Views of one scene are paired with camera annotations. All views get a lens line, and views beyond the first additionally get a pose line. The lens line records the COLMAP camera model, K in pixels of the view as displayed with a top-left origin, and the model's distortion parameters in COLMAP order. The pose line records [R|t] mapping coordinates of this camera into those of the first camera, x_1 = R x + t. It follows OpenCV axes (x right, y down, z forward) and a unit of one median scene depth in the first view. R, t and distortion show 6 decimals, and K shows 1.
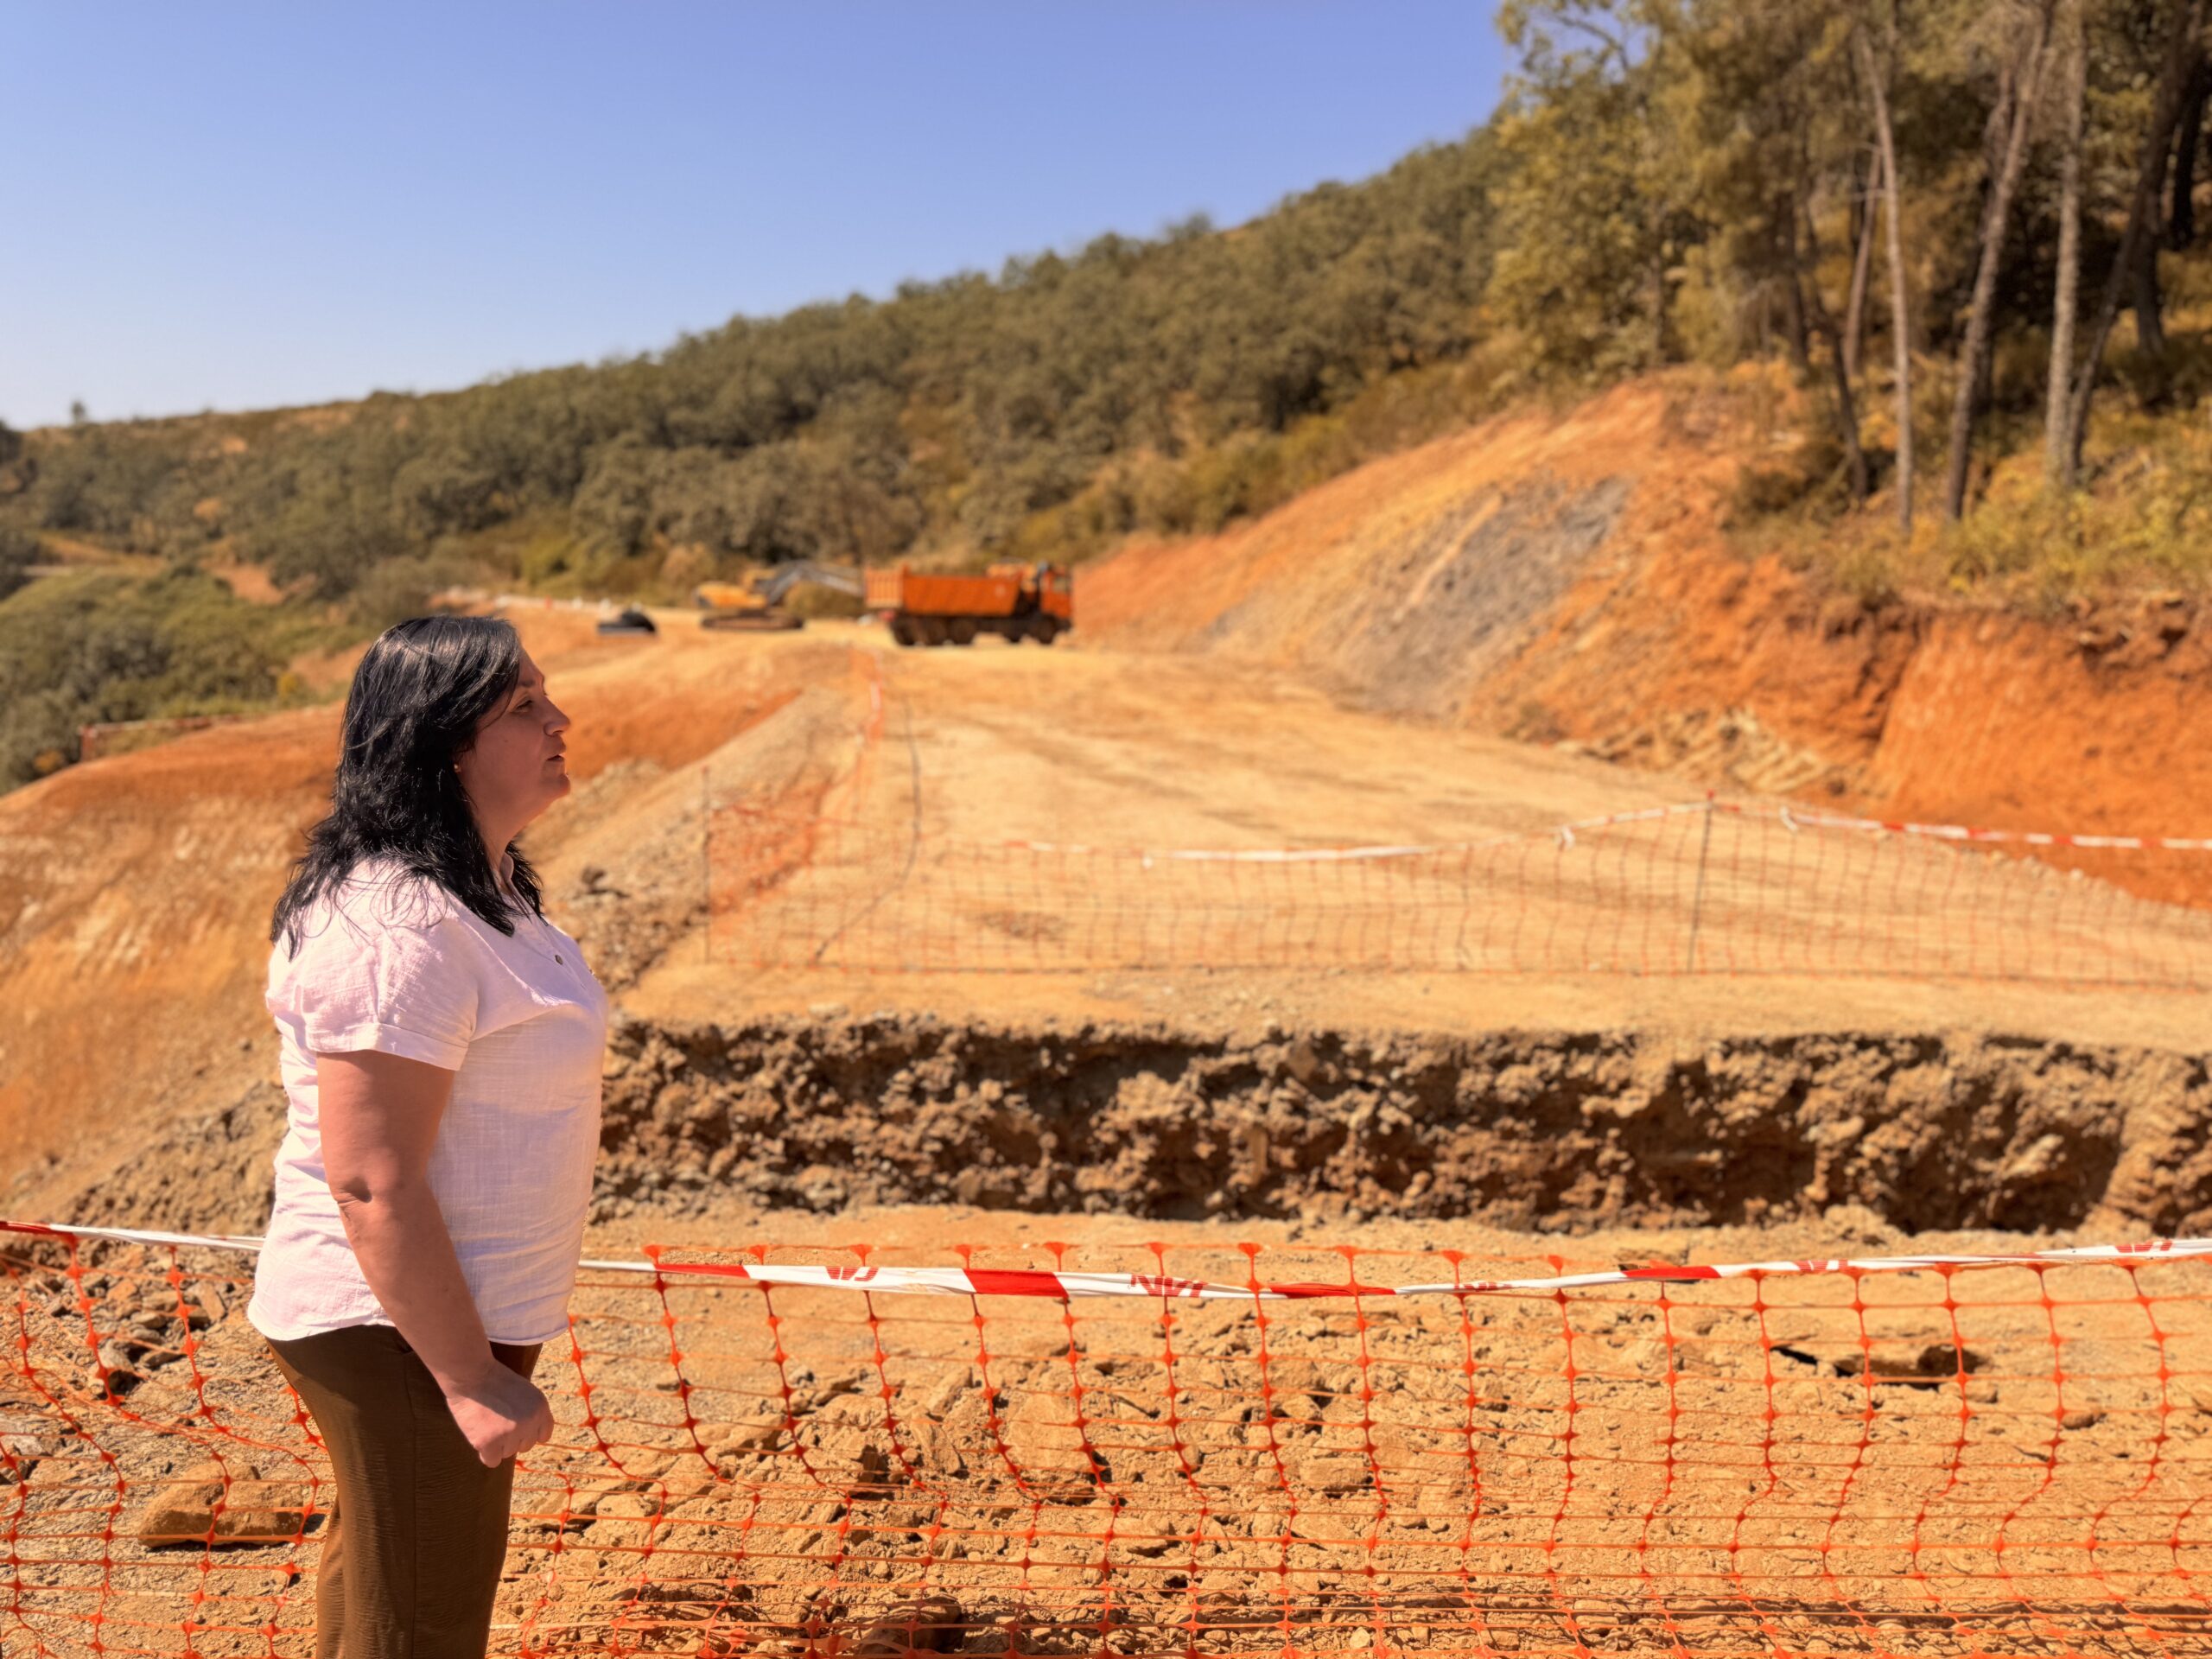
lens RADIAL K [[1580.0, 0, 1075.2], [0, 1580.0, 837.0], [0, 0, 1]] dist [0.054637, -0.060174]
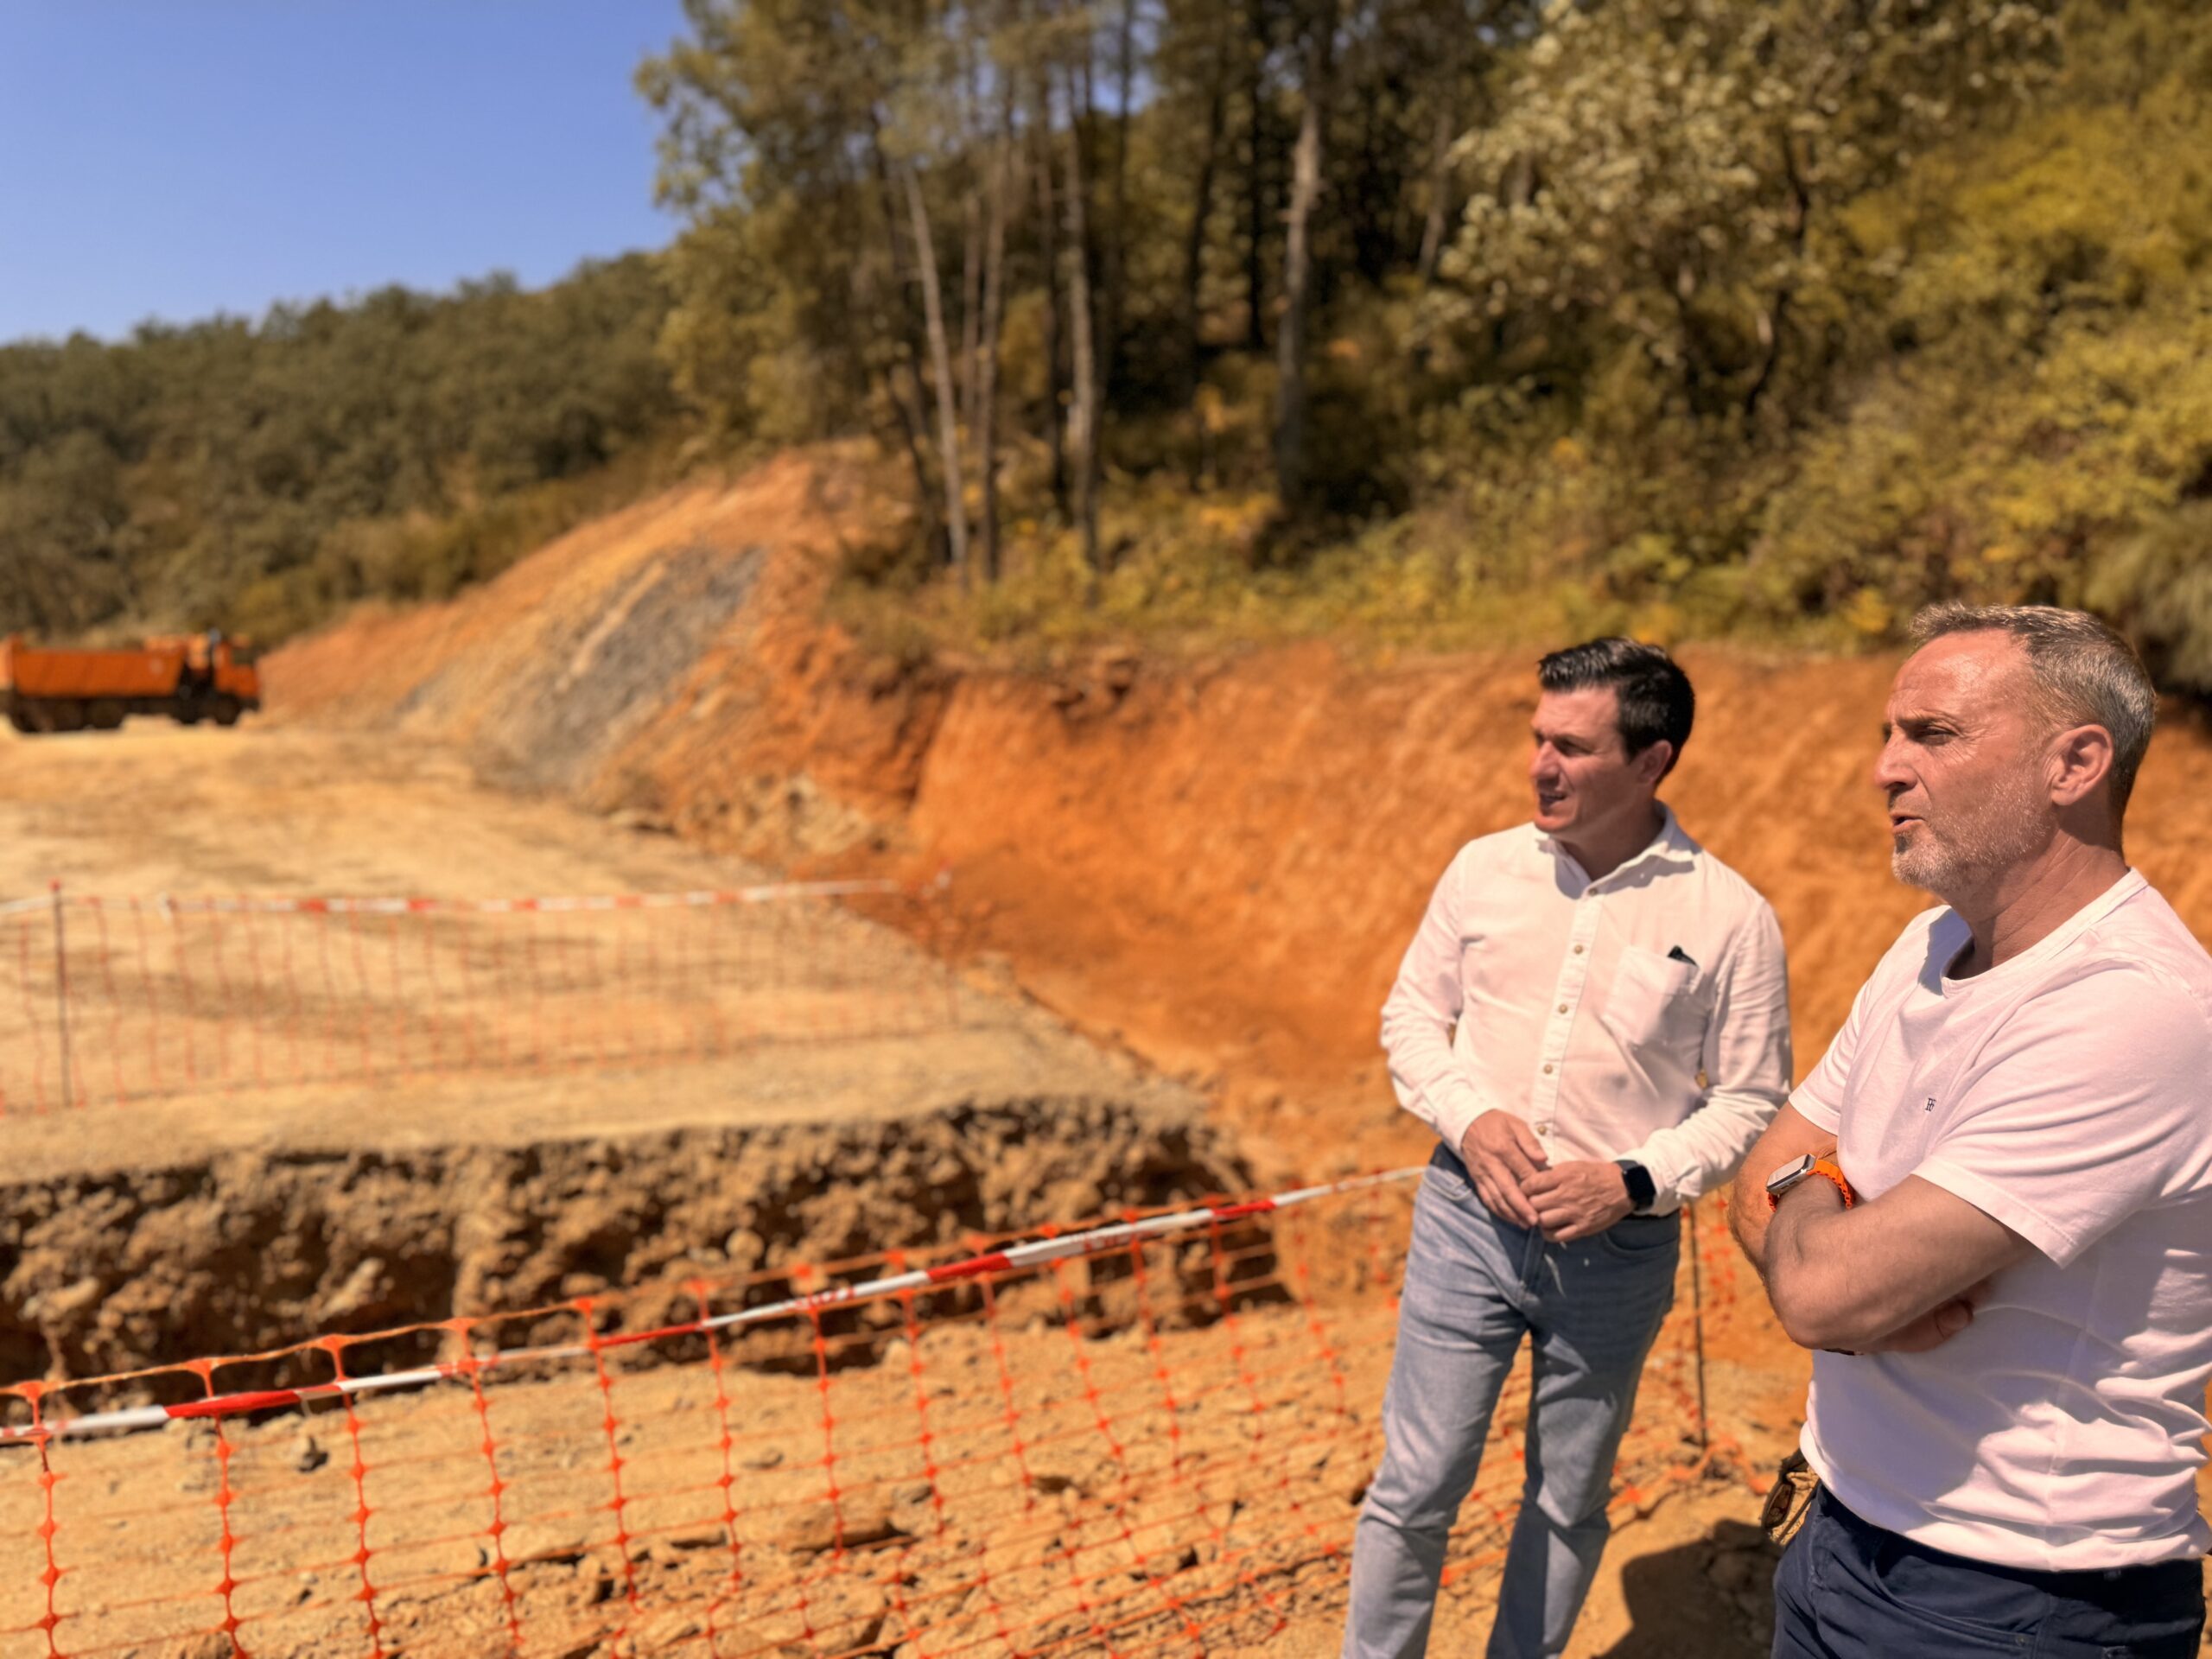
lens RADIAL K [[1580.0, 0, 1102.4], [0, 1580.0, 837.3], [0, 0, 1]] dist [0.054637, -0.060174]
pose [[0.924775, -0.059117, 0.375895, 0.228814], [0.076031, 0.996645, -0.030307, 0.005243], [-0.372842, 0.056607, 0.926167, 0.014539]]
